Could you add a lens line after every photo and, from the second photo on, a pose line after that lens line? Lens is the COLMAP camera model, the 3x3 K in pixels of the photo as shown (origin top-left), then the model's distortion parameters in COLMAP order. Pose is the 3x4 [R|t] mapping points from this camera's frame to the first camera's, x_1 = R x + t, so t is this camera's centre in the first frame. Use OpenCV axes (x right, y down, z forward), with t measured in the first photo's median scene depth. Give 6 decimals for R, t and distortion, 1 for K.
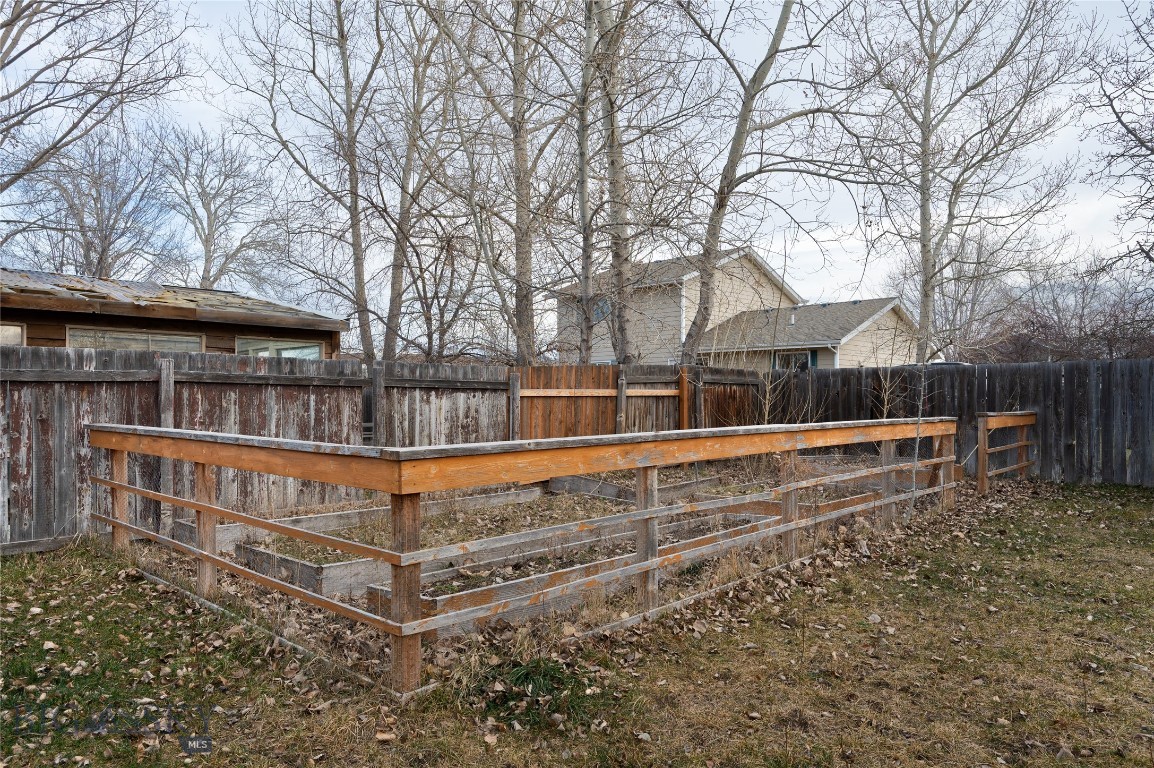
lens RADIAL K [[736.0, 0, 576.0], [0, 736.0, 395.6], [0, 0, 1]] dist [0.001454, -0.001054]
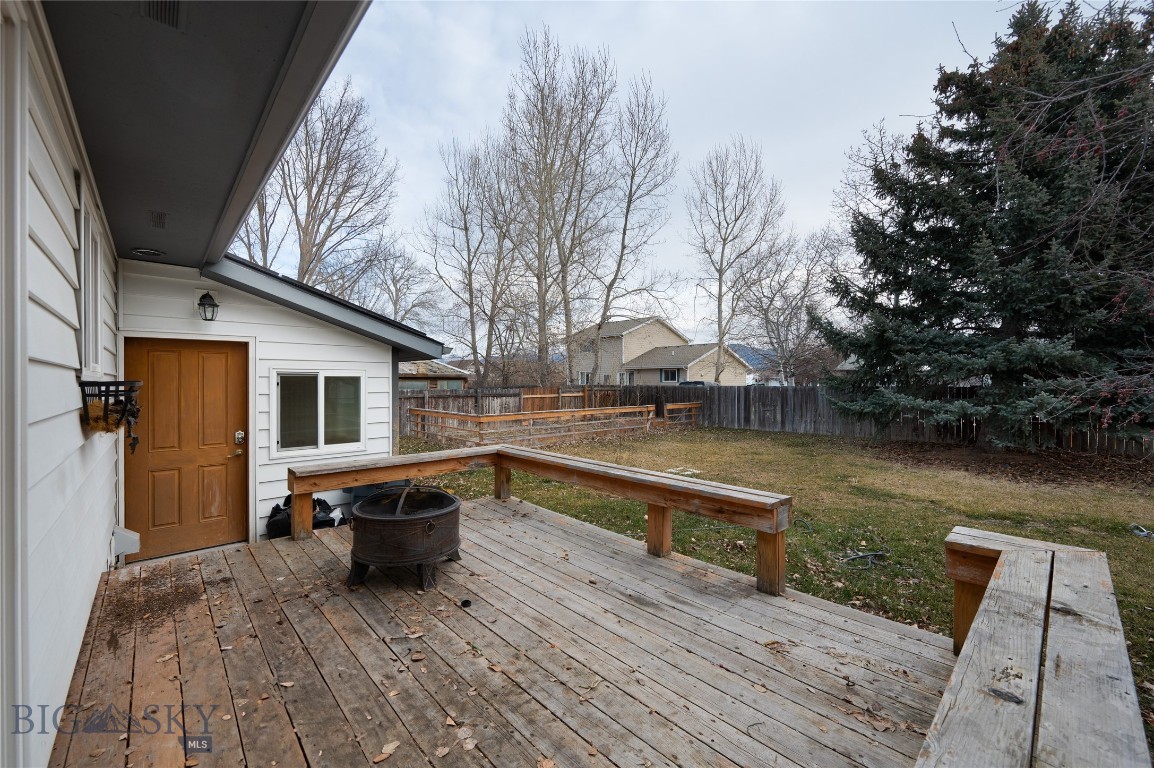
lens RADIAL K [[467.0, 0, 579.2], [0, 467.0, 377.7], [0, 0, 1]] dist [-0.018522, -0.000119]
pose [[0.998076, 0.001336, -0.061981, 0.132512], [-0.001436, 0.999998, -0.001573, -0.037805], [0.061979, 0.001659, 0.998076, -0.456051]]
